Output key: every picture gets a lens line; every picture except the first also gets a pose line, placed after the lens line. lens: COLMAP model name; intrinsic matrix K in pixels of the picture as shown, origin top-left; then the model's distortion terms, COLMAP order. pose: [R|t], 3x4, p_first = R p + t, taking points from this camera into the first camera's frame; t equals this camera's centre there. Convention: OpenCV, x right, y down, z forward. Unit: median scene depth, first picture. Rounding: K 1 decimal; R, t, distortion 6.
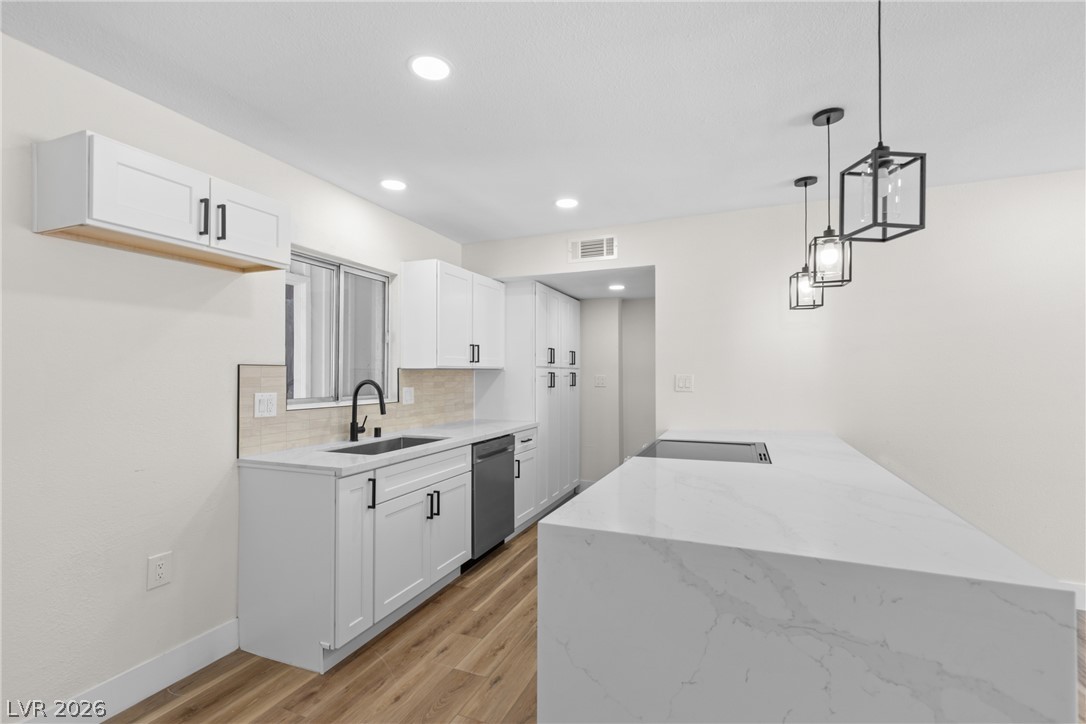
lens RADIAL K [[494.7, 0, 547.6], [0, 494.7, 364.0], [0, 0, 1]] dist [0.010361, -0.000586]
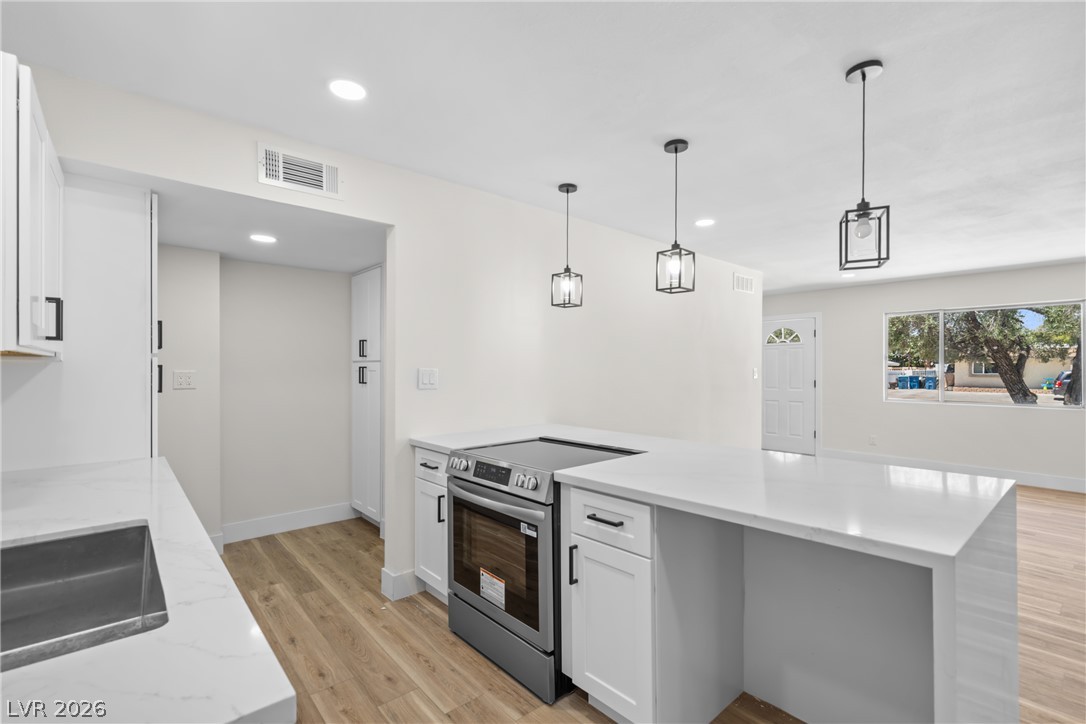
lens RADIAL K [[486.7, 0, 543.3], [0, 486.7, 374.2], [0, 0, 1]] dist [-0.001545, -0.000219]
pose [[0.446098, -0.008612, 0.894943, -0.412934], [-0.017907, 0.999668, 0.018545, 0.014067], [-0.894805, -0.024299, 0.445796, 0.526464]]
